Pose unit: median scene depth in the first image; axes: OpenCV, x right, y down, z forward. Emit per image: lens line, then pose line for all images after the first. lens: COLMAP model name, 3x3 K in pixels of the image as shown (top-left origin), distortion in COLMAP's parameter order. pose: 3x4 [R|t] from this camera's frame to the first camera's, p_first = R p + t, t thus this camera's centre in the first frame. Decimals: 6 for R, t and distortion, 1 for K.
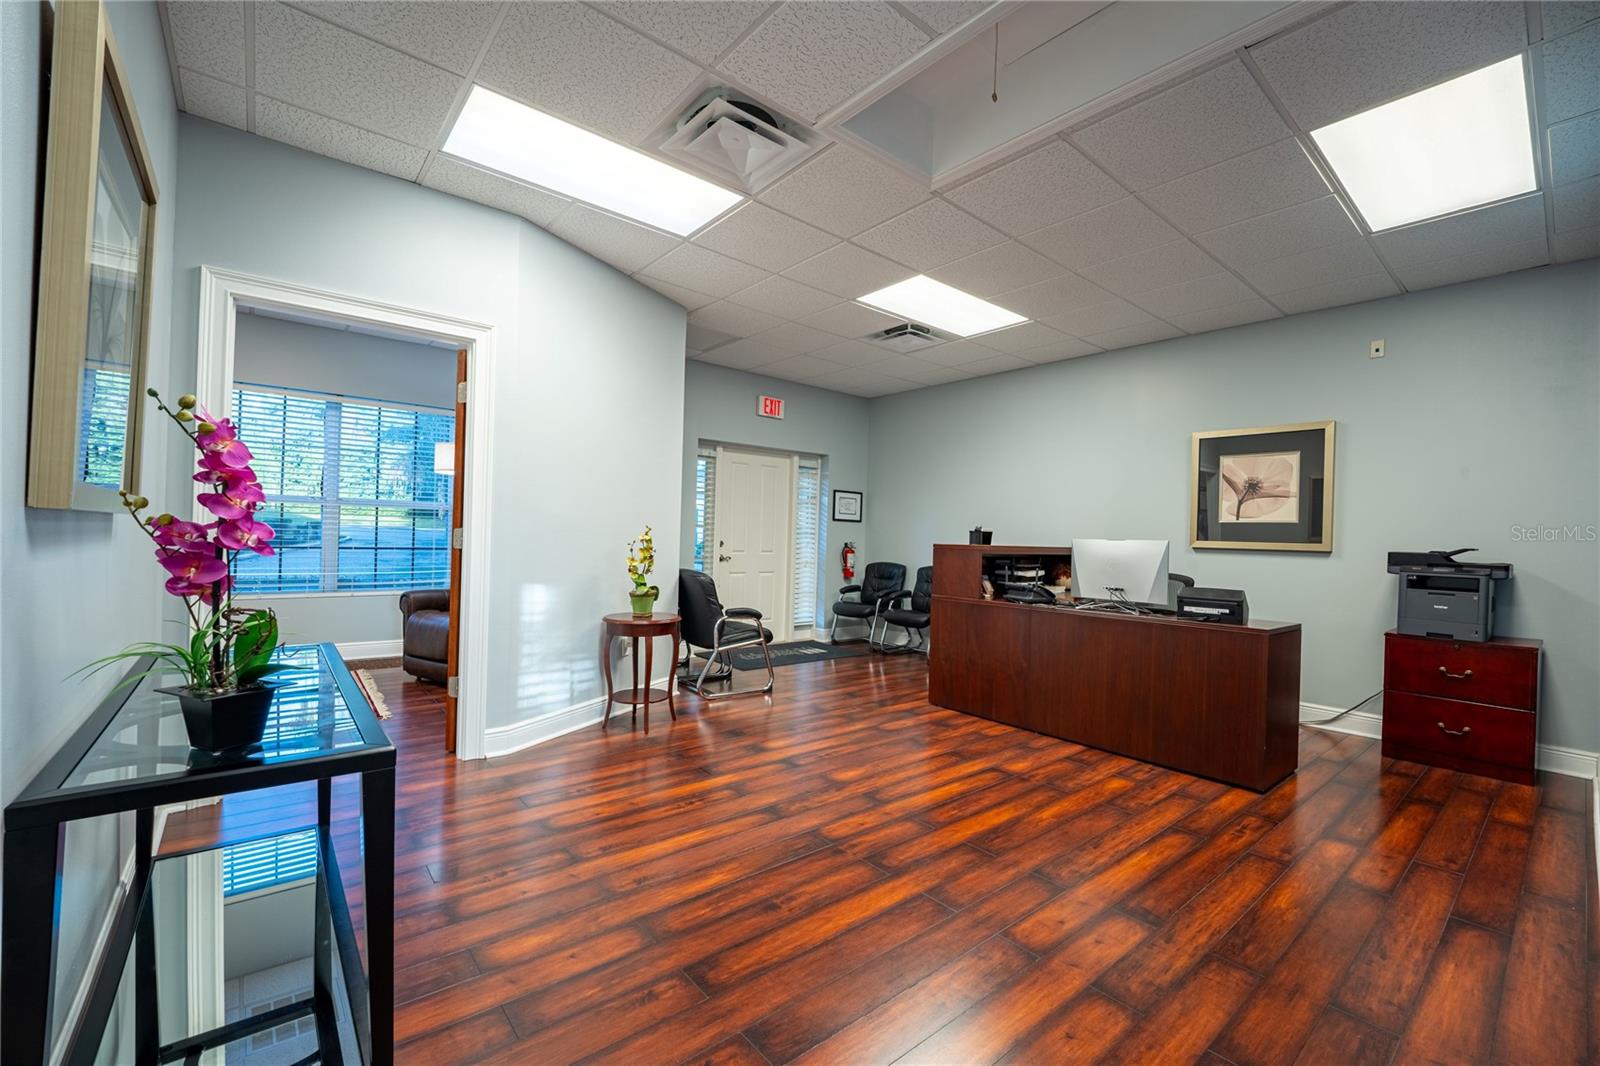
lens RADIAL K [[654.2, 0, 797.1], [0, 654.2, 536.1], [0, 0, 1]] dist [0.012887, -0.022753]
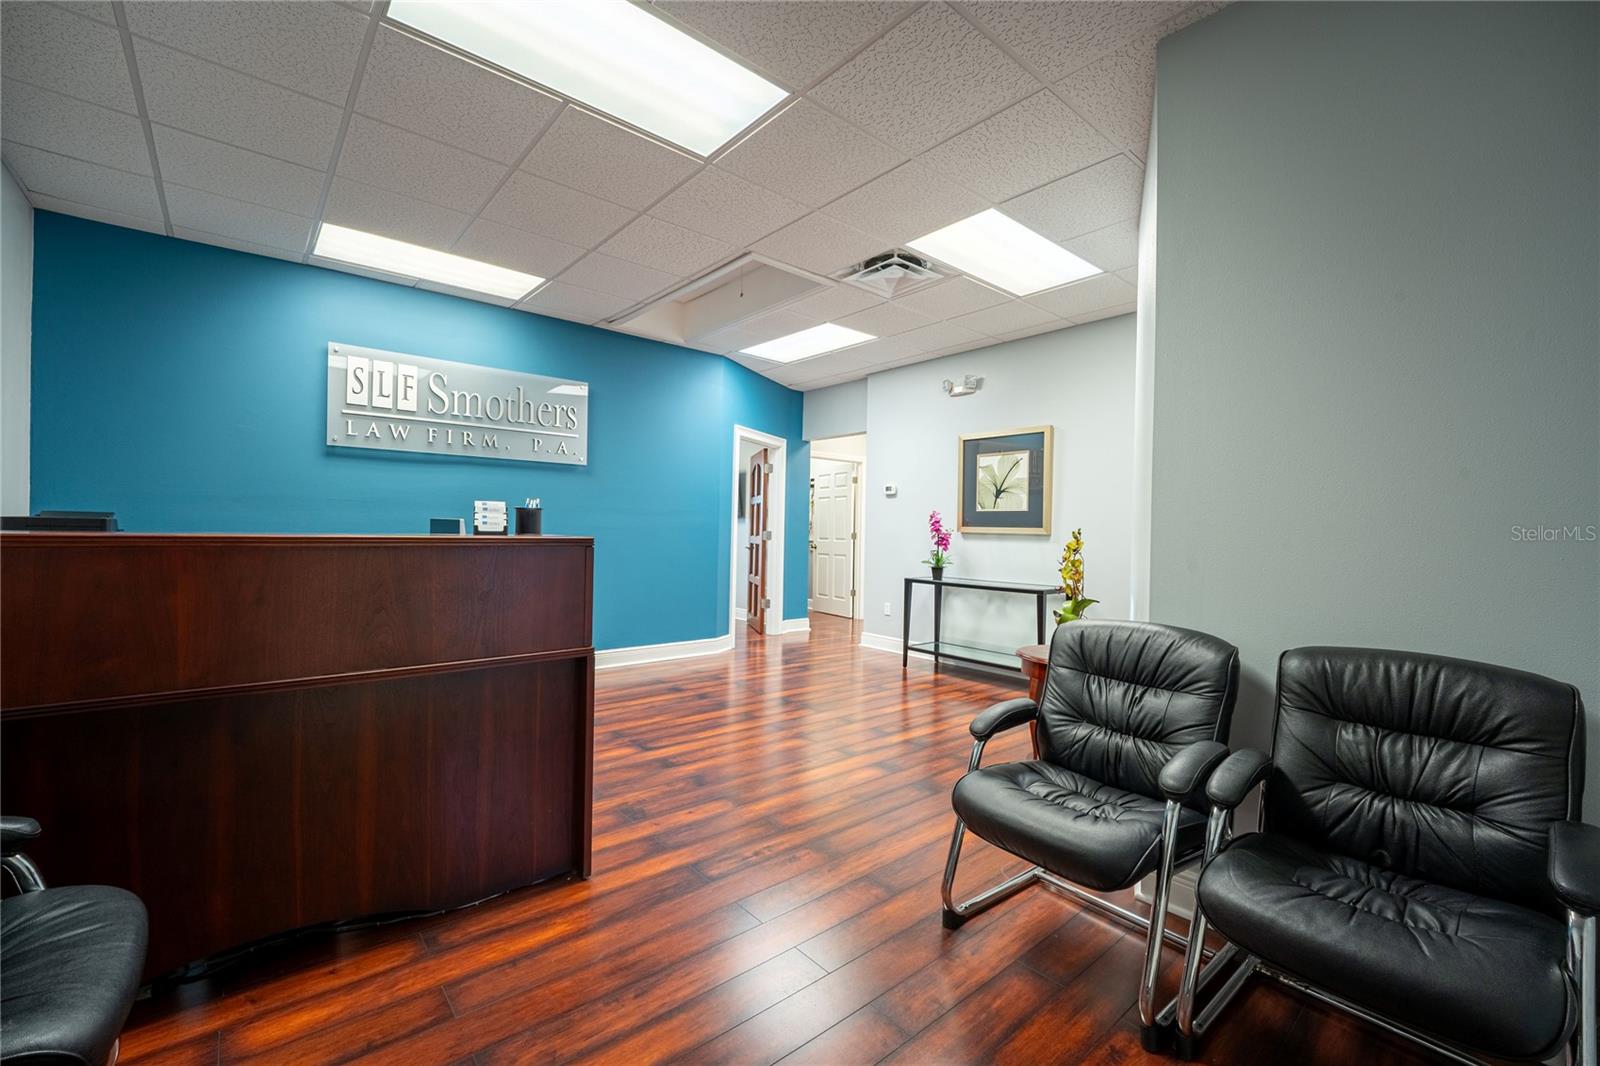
lens RADIAL K [[654.6, 0, 797.9], [0, 654.6, 536.7], [0, 0, 1]] dist [-0.024090, 0.000309]
pose [[-0.998729, -0.045941, -0.020731, 0.104100], [-0.046121, 0.998901, 0.008333, 0.001647], [0.020326, 0.009279, -0.999750, 2.089735]]
